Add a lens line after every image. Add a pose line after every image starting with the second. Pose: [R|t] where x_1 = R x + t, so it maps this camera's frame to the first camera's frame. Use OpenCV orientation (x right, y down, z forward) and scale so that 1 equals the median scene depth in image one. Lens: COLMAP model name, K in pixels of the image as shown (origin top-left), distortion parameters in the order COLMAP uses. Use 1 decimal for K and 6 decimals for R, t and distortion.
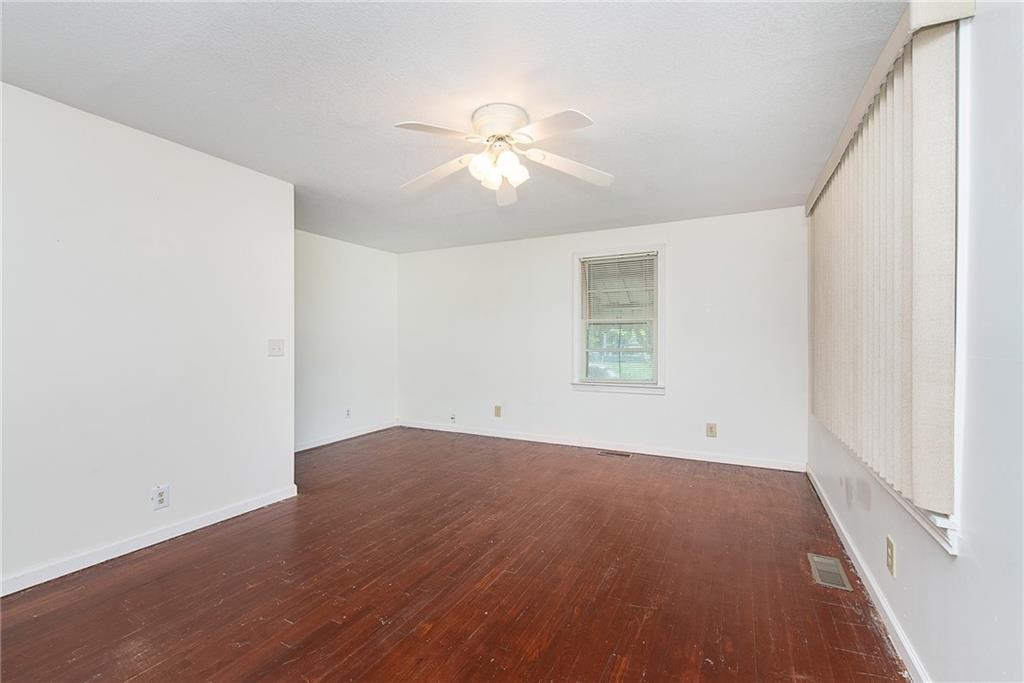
lens RADIAL K [[437.8, 0, 512.0], [0, 437.8, 344.2], [0, 0, 1]] dist [-0.010539, -0.000025]
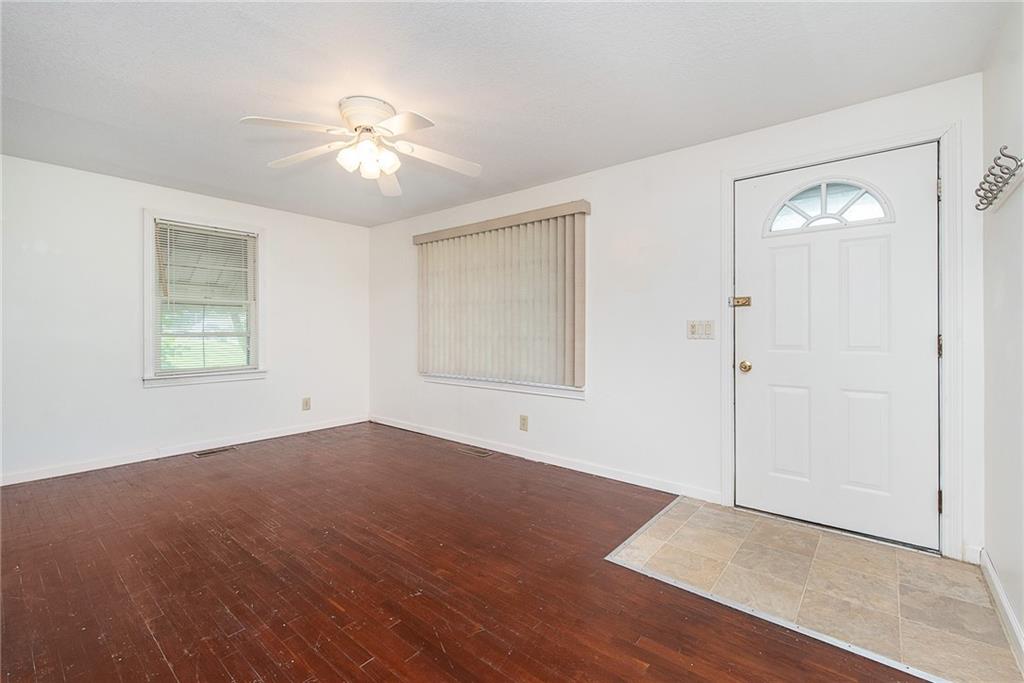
lens RADIAL K [[443.8, 0, 509.2], [0, 443.8, 327.2], [0, 0, 1]] dist [0.001840, 0.000269]
pose [[0.217680, 0.003238, 0.976015, -0.836750], [0.005352, 0.999976, -0.004511, 0.009770], [-0.976006, 0.006205, 0.217657, 0.366170]]
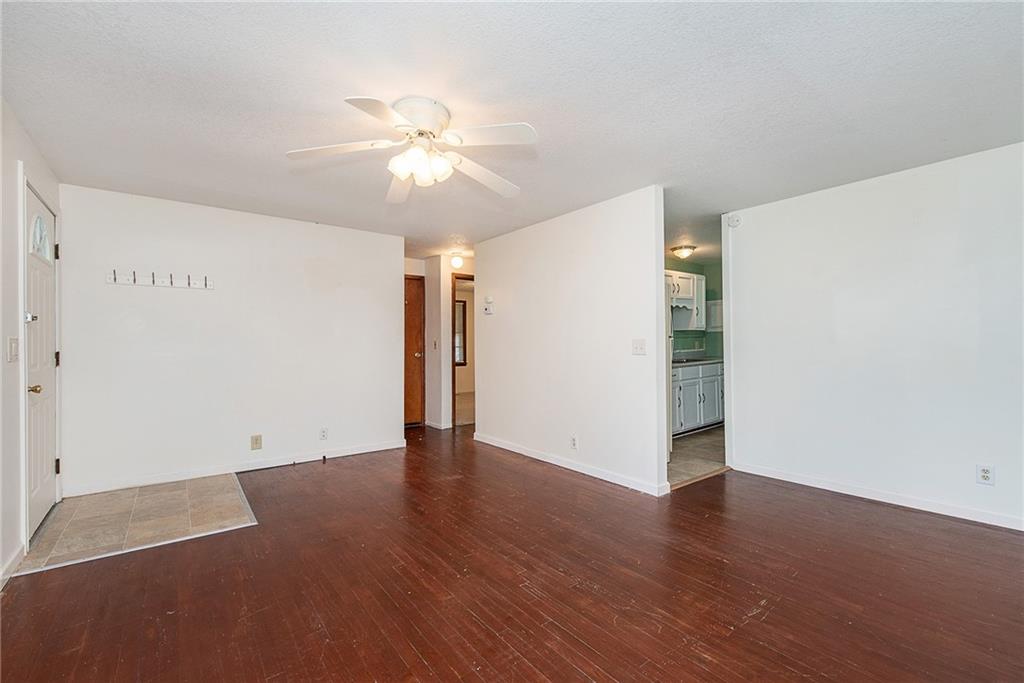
lens RADIAL K [[437.8, 0, 512.0], [0, 437.8, 344.2], [0, 0, 1]] dist [-0.010539, -0.000025]
pose [[-0.417160, 0.001266, -0.908832, 0.649806], [-0.002565, 0.999993, 0.002570, -0.000330], [0.908829, 0.003403, -0.417154, 1.332815]]
